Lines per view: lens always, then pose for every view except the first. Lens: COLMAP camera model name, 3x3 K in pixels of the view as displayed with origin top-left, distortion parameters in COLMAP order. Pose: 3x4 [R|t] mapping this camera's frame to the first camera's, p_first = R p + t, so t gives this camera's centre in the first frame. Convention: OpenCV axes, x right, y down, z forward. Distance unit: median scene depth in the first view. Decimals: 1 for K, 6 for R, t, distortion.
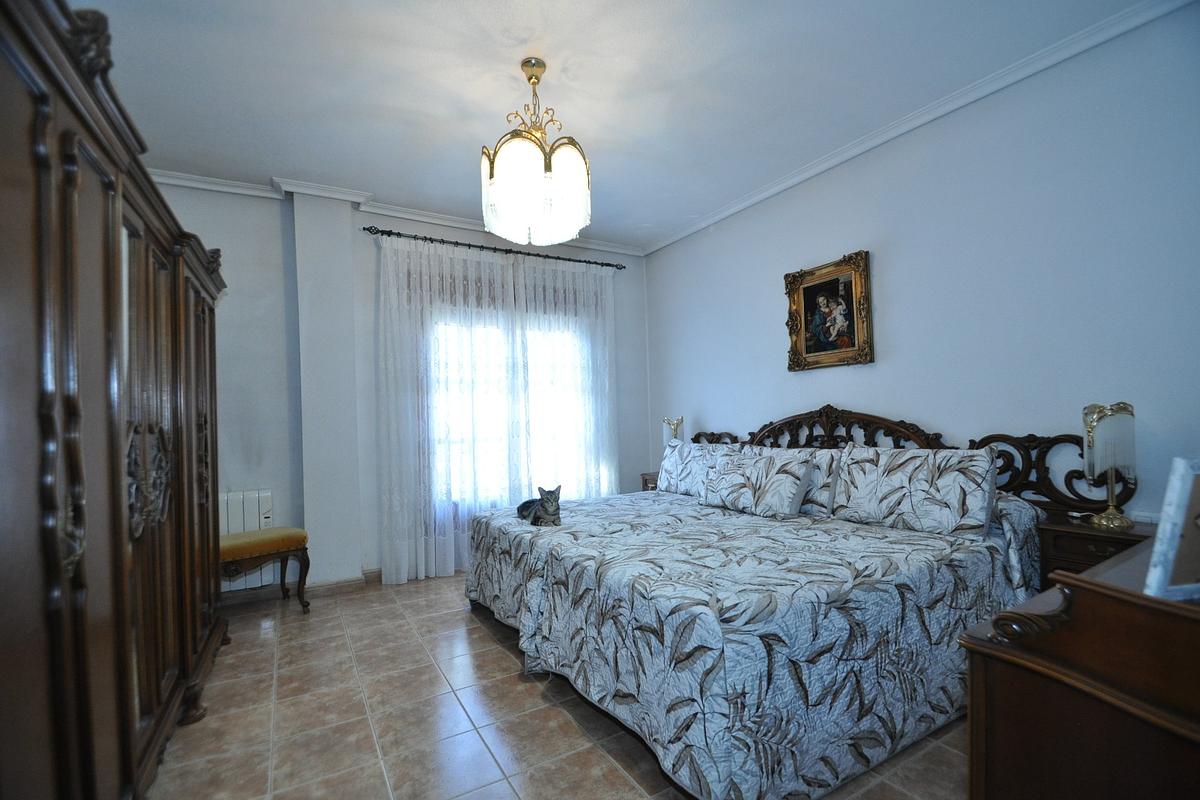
lens RADIAL K [[533.3, 0, 604.1], [0, 533.3, 422.6], [0, 0, 1]] dist [0.013606, -0.015655]
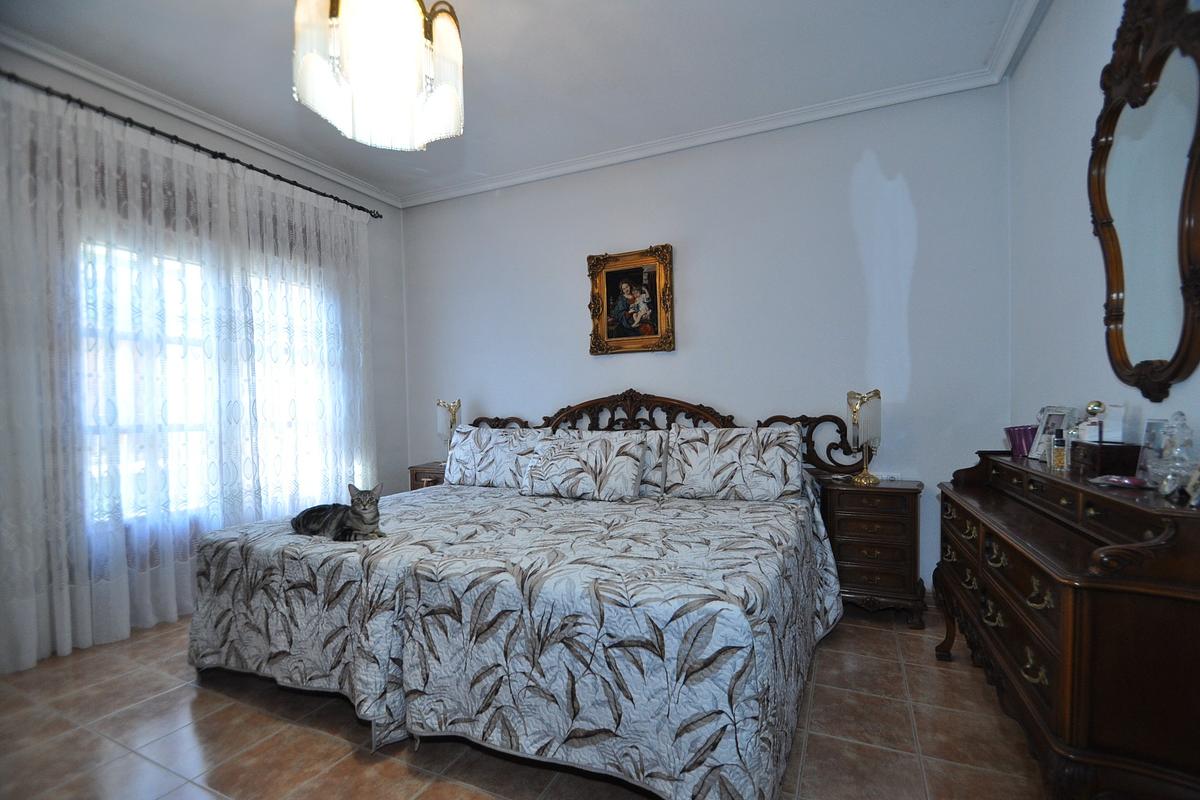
lens RADIAL K [[533.3, 0, 604.1], [0, 533.3, 422.6], [0, 0, 1]] dist [0.013606, -0.015655]
pose [[0.822012, -0.001806, 0.569467, -0.255292], [-0.005237, 0.999929, 0.010730, 0.025115], [-0.569446, -0.011803, 0.821944, 0.219513]]
